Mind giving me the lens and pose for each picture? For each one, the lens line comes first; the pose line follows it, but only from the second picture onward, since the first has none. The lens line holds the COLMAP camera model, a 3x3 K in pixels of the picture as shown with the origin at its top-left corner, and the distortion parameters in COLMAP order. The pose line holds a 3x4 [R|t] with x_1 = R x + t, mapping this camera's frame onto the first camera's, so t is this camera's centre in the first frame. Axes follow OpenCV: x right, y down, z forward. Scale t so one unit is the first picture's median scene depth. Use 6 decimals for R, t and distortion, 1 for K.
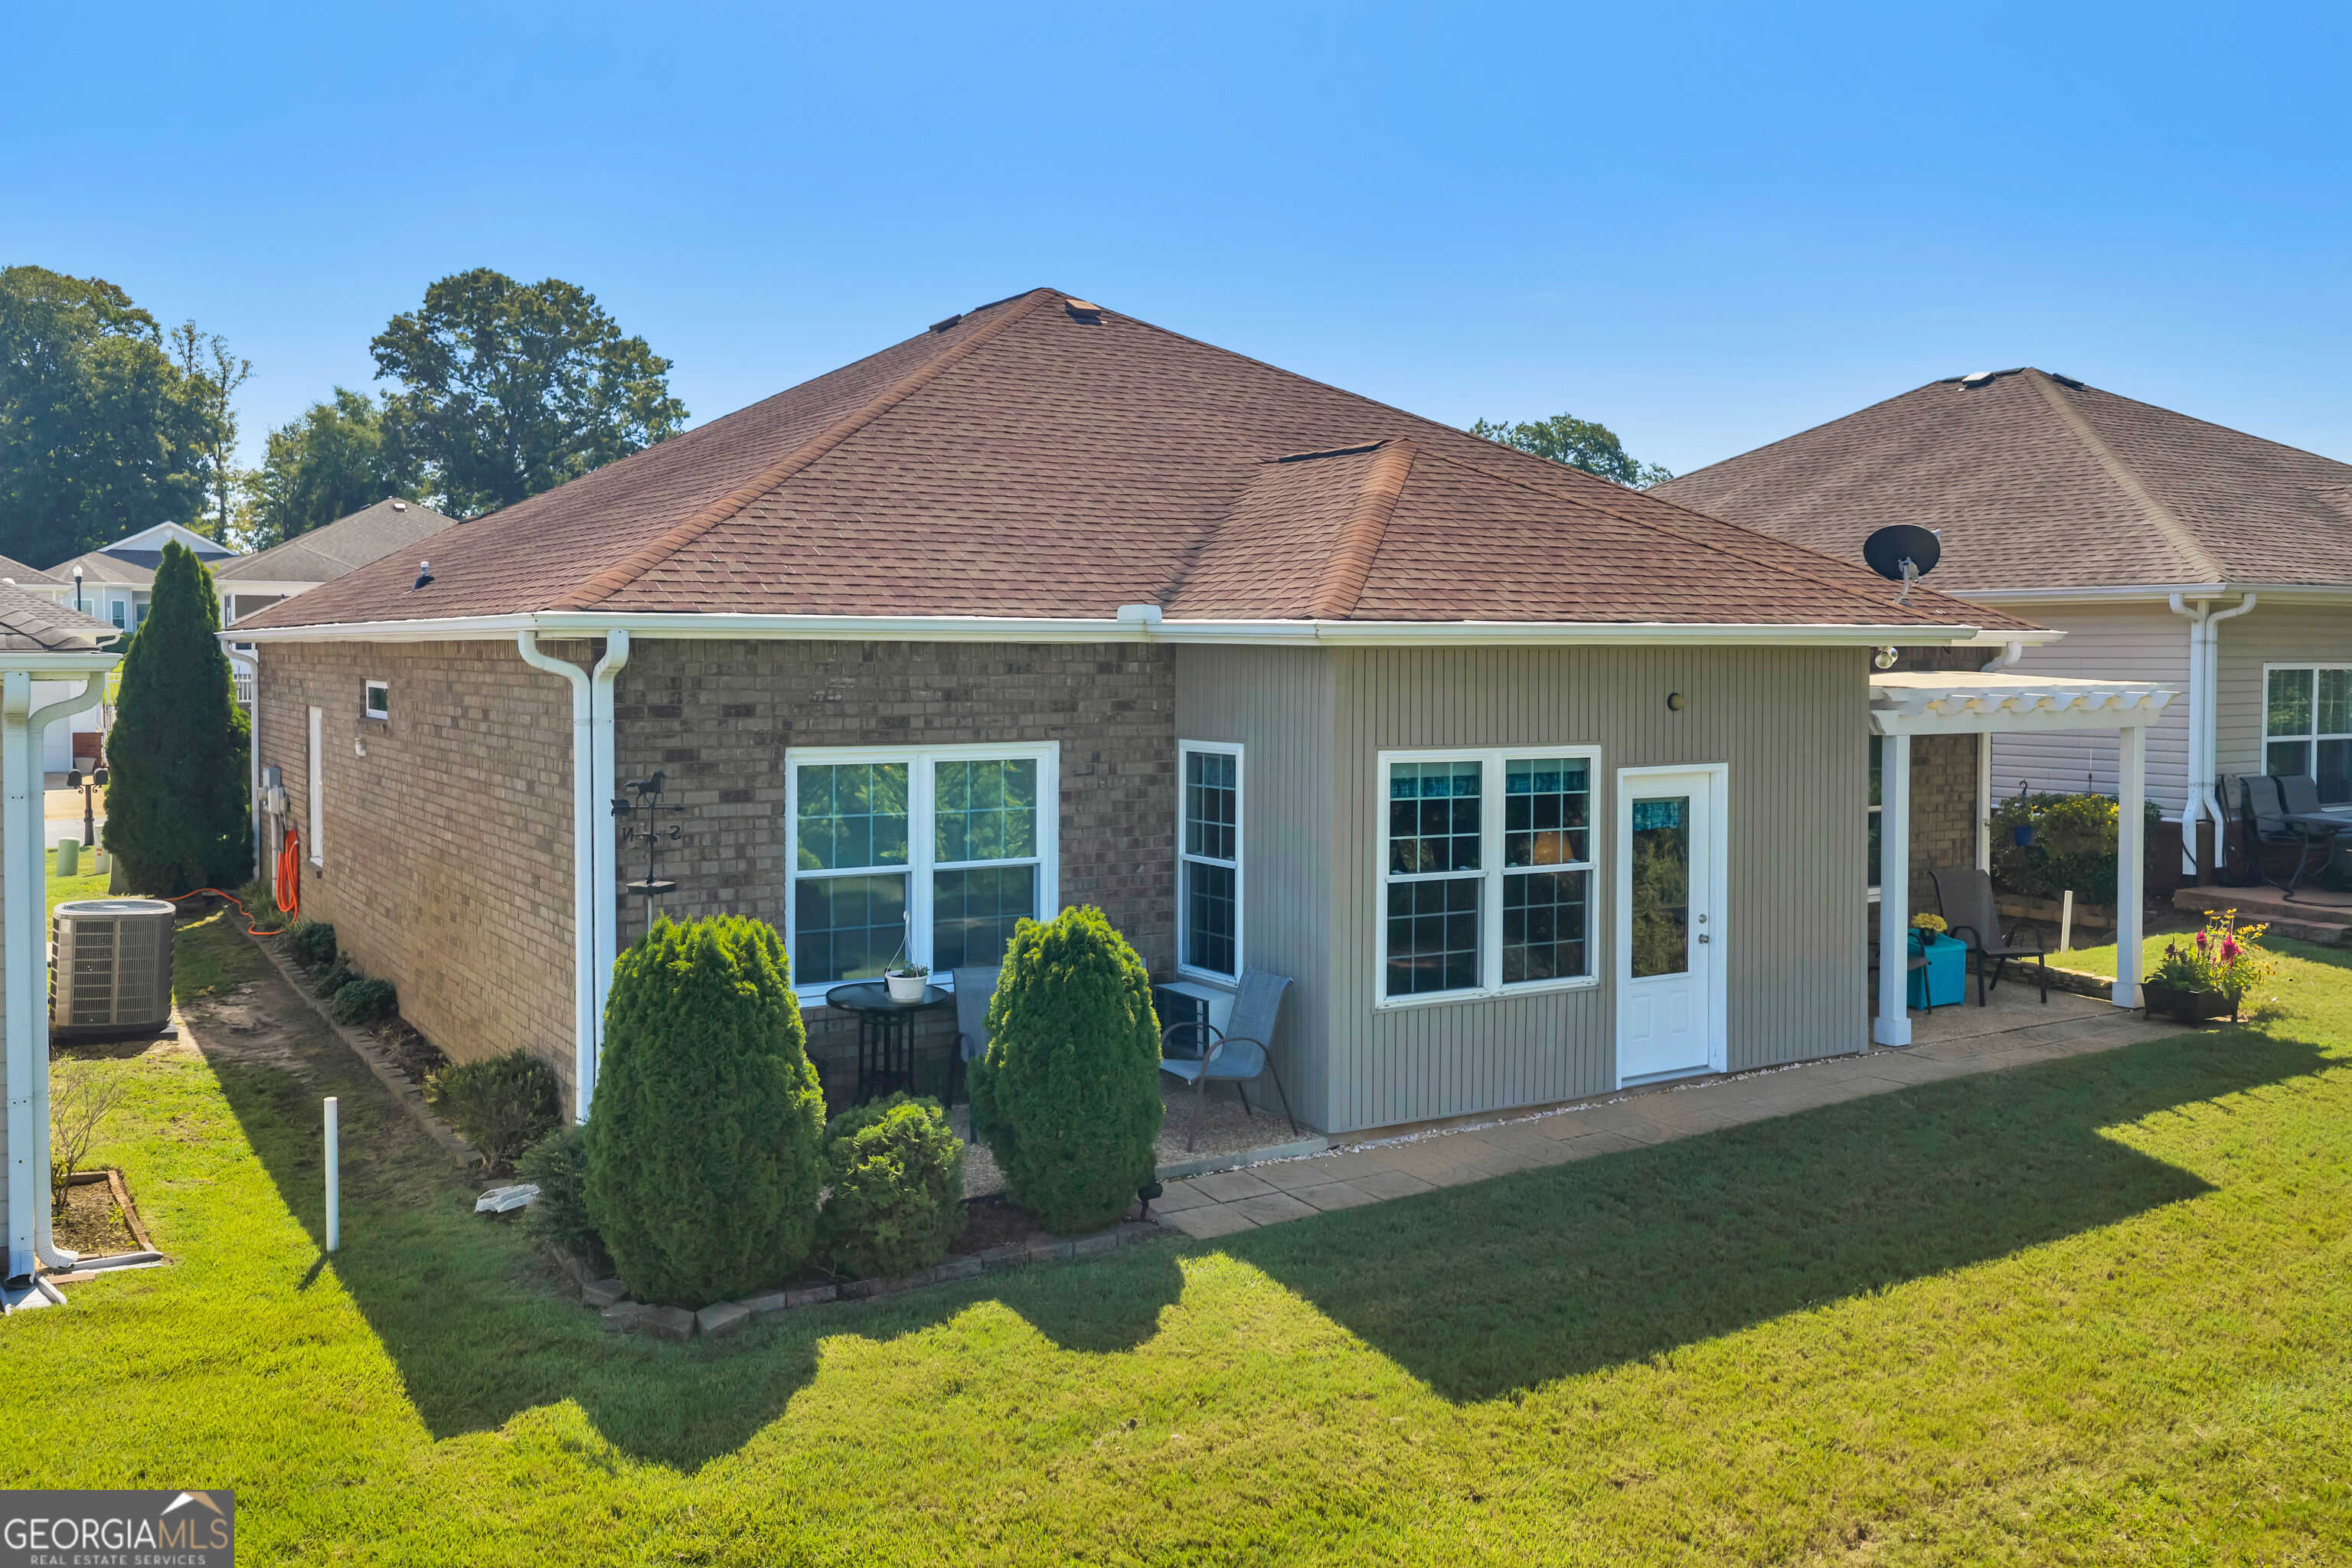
lens RADIAL K [[1939.7, 0, 1176.0], [0, 1939.7, 712.0], [0, 0, 1]] dist [0.049506, 0.000520]
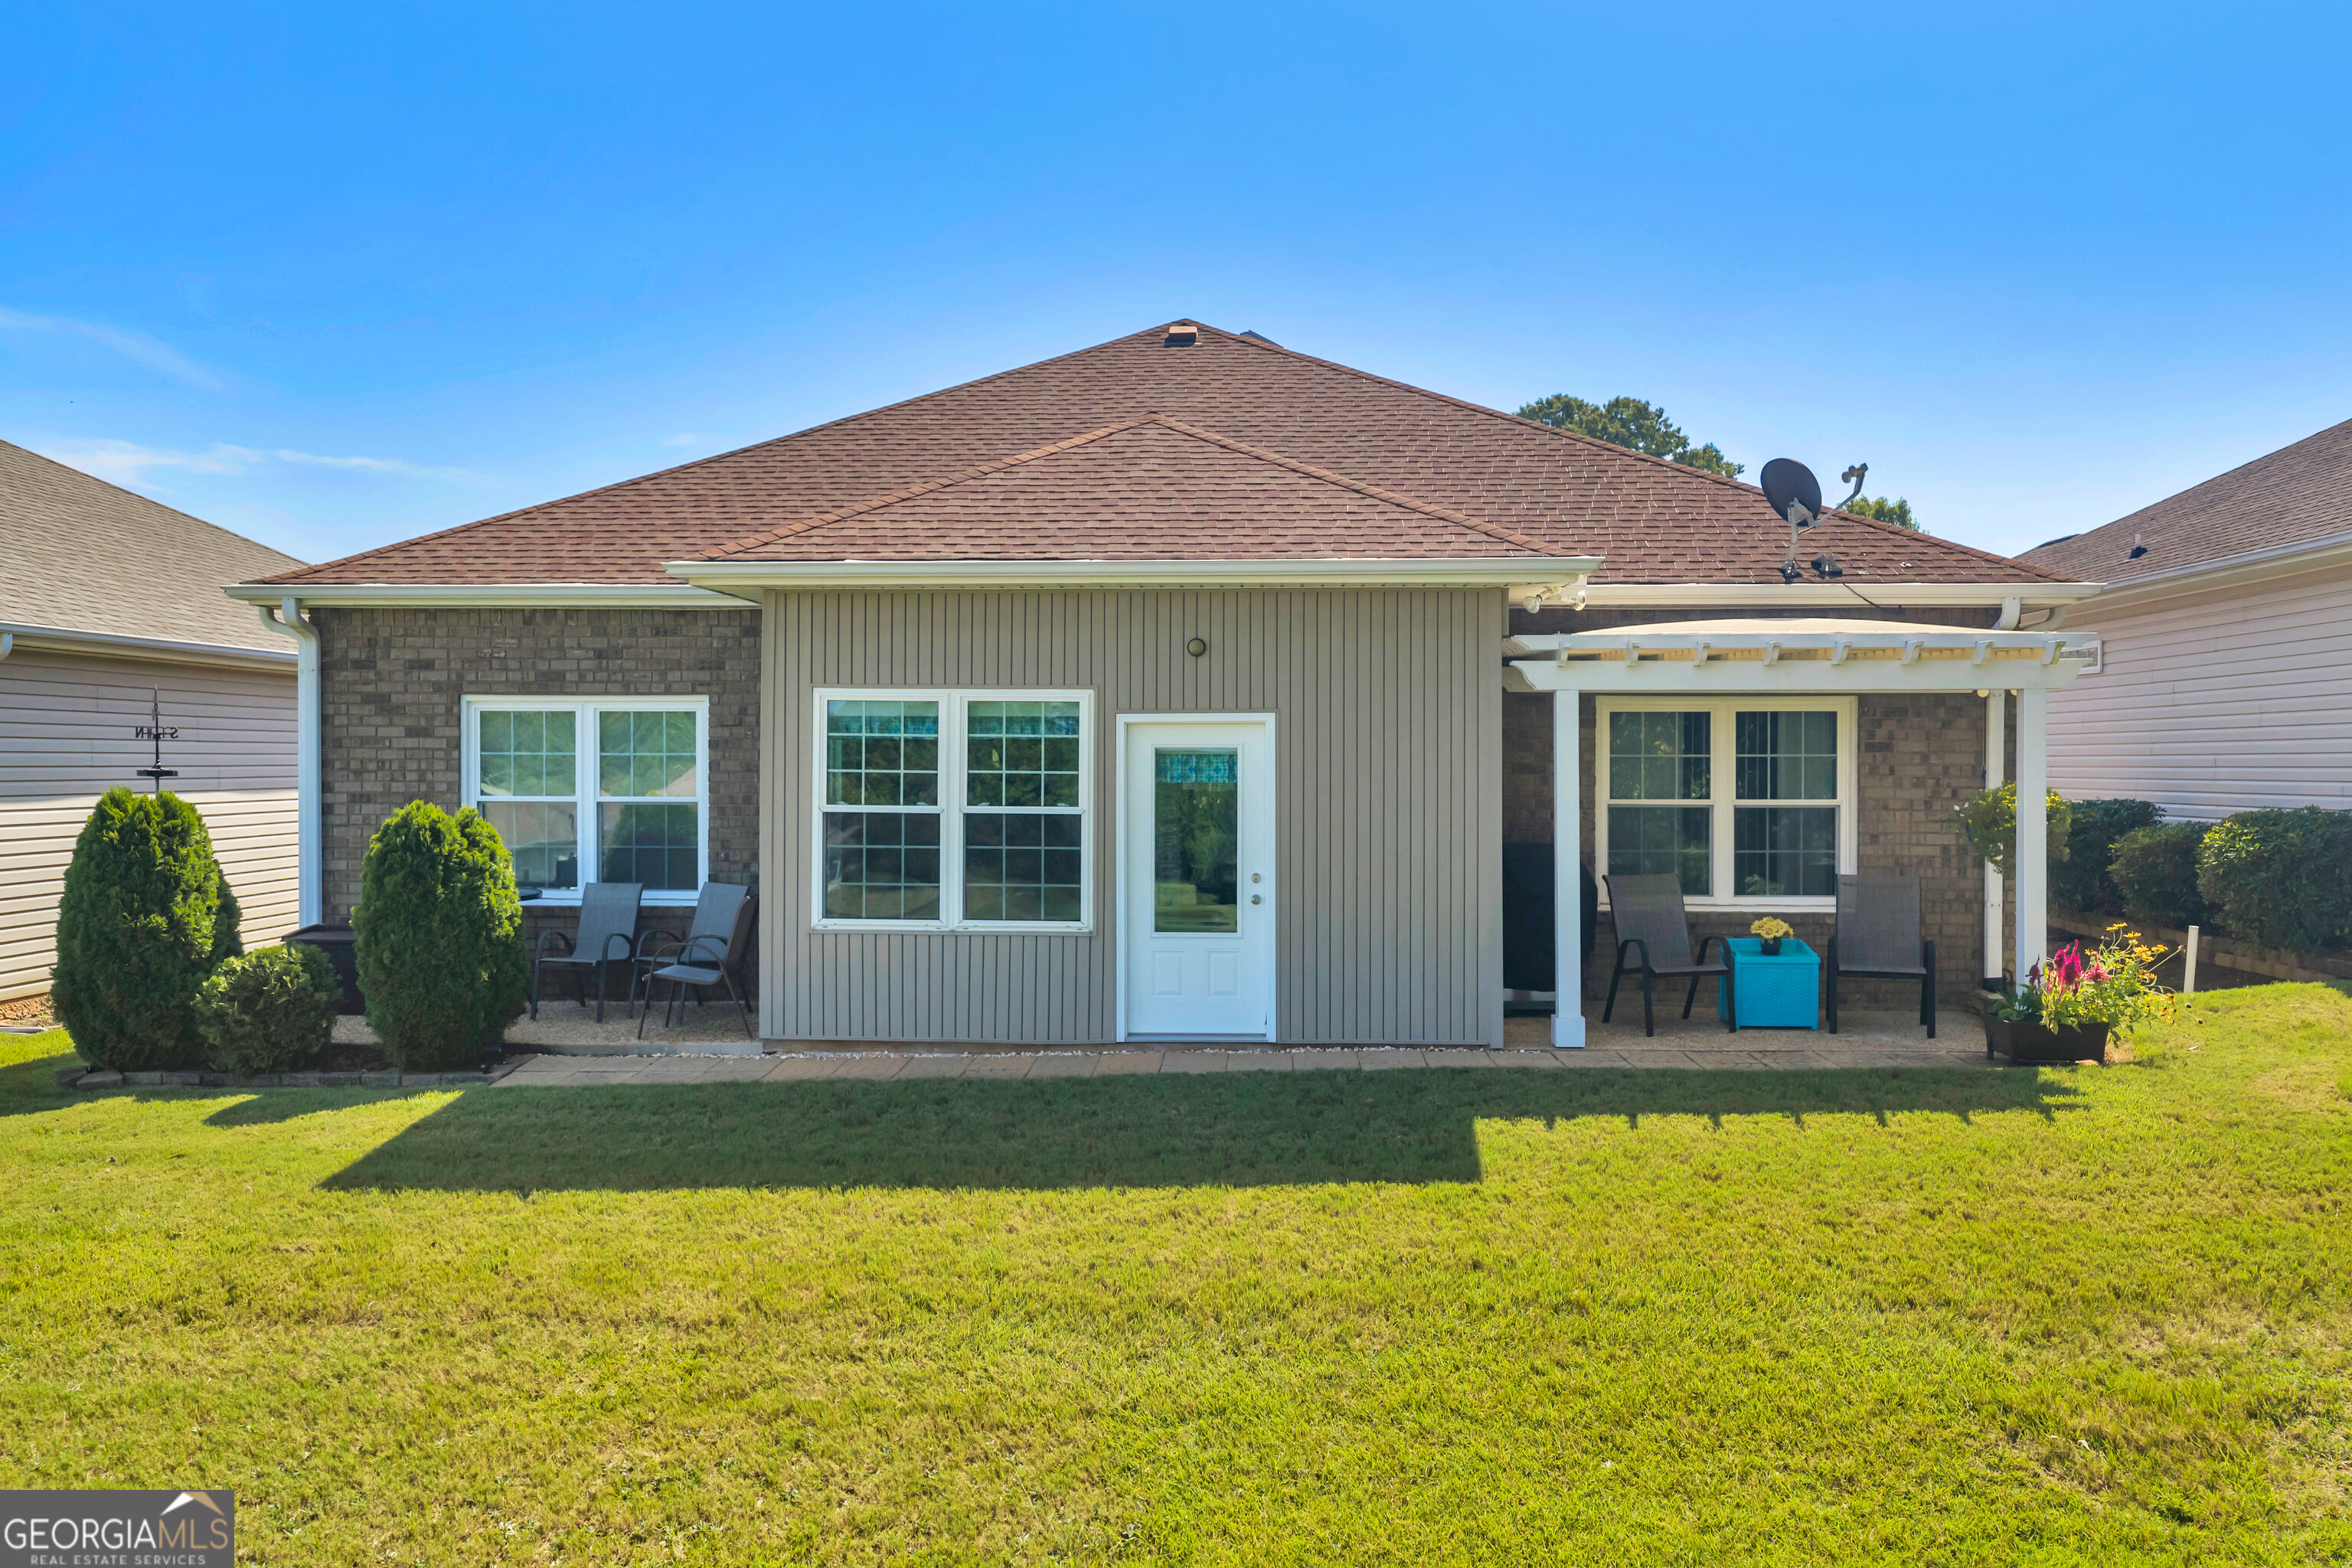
lens RADIAL K [[1921.2, 0, 1176.0], [0, 1921.2, 784.0], [0, 0, 1]] dist [-0.001287, 0.001440]
pose [[0.828368, 0.005511, -0.560157, 0.834051], [-0.017283, 0.999727, -0.015723, 0.083230], [0.559917, 0.022706, 0.828237, 0.225491]]
